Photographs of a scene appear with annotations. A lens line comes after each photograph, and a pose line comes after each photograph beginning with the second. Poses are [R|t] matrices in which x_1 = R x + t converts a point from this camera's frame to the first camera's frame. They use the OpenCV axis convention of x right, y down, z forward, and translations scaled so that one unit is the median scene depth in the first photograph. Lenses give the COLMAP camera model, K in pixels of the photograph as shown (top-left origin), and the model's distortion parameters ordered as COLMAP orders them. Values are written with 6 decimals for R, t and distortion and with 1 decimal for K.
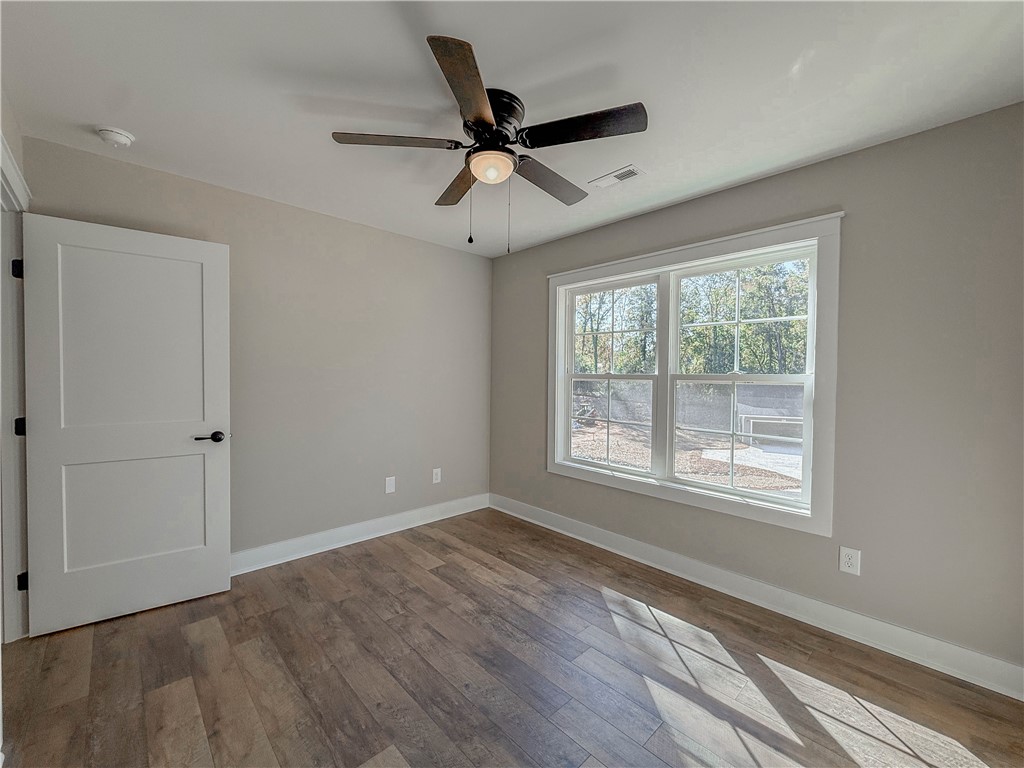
lens RADIAL K [[418.1, 0, 512.0], [0, 418.1, 384.0], [0, 0, 1]] dist [0.002164, 0.000327]
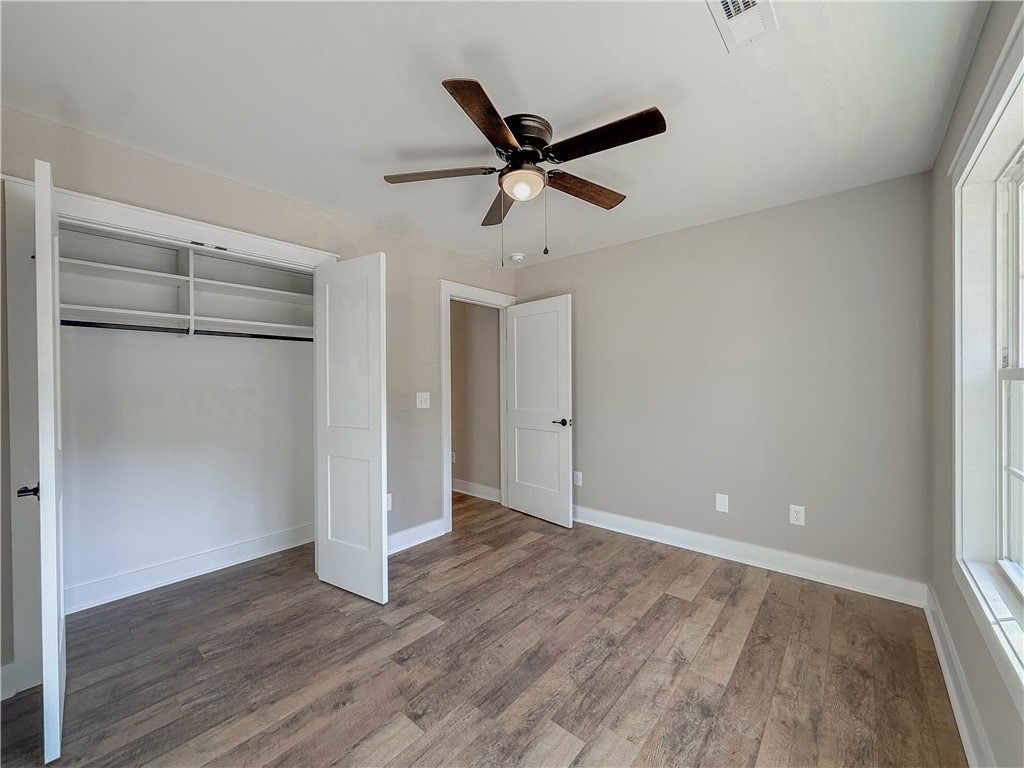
lens RADIAL K [[408.0, 0, 509.6], [0, 408.0, 385.4], [0, 0, 1]] dist [-0.000264, 0.000122]
pose [[0.106802, -0.004053, -0.994272, 0.740358], [-0.011265, 0.999923, -0.005286, 0.001904], [0.994216, 0.011765, 0.106748, 0.646557]]
